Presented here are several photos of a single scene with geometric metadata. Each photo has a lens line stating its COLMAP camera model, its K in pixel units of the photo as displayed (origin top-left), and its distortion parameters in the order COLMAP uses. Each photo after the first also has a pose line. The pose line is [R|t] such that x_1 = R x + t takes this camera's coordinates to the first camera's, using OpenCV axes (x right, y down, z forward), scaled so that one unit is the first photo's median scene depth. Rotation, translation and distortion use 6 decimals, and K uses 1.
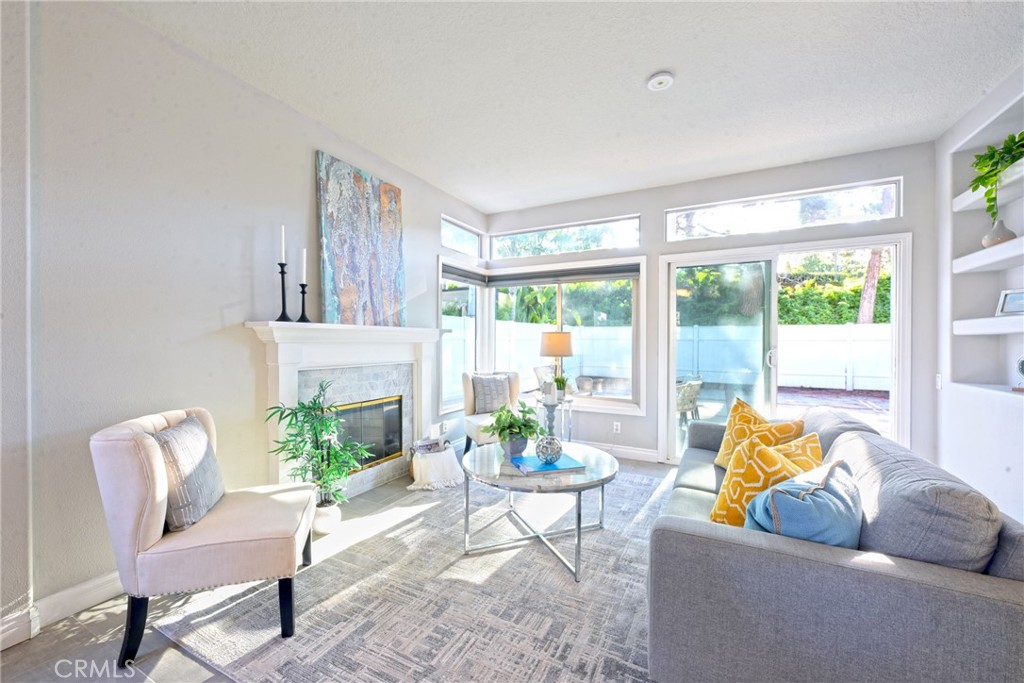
lens RADIAL K [[400.4, 0, 516.7], [0, 400.4, 342.1], [0, 0, 1]] dist [-0.003995, 0.000066]
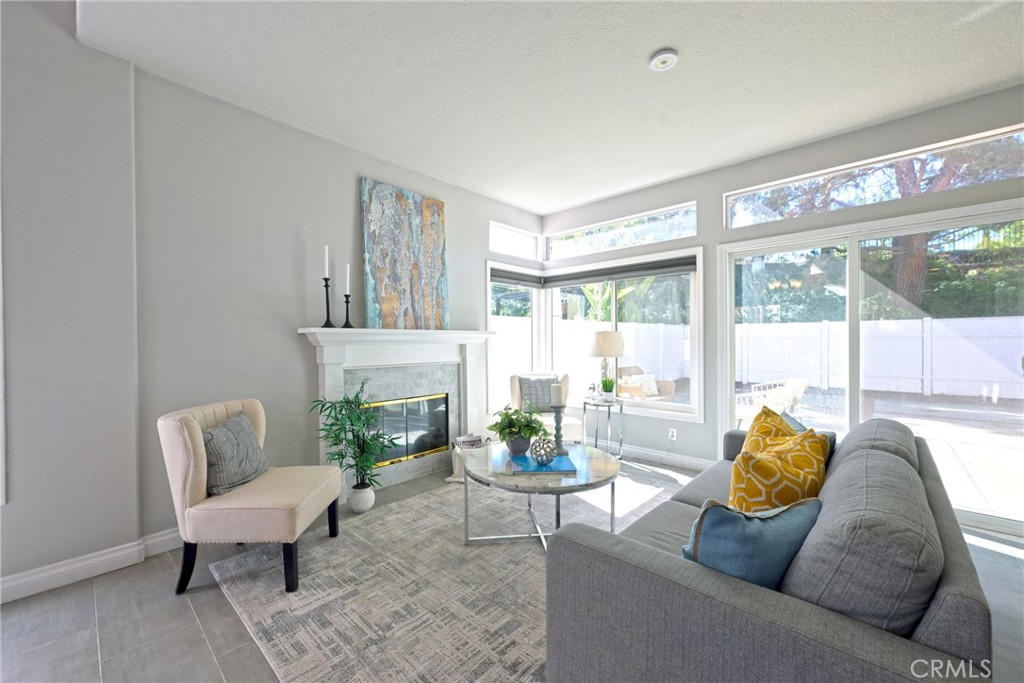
lens RADIAL K [[400.4, 0, 512.0], [0, 400.4, 342.9], [0, 0, 1]] dist [-0.003995, 0.000066]
pose [[0.963961, -0.009339, -0.265881, 0.210504], [0.009859, 0.999951, 0.000619, -0.001992], [0.265862, -0.003218, 0.964006, 0.011470]]
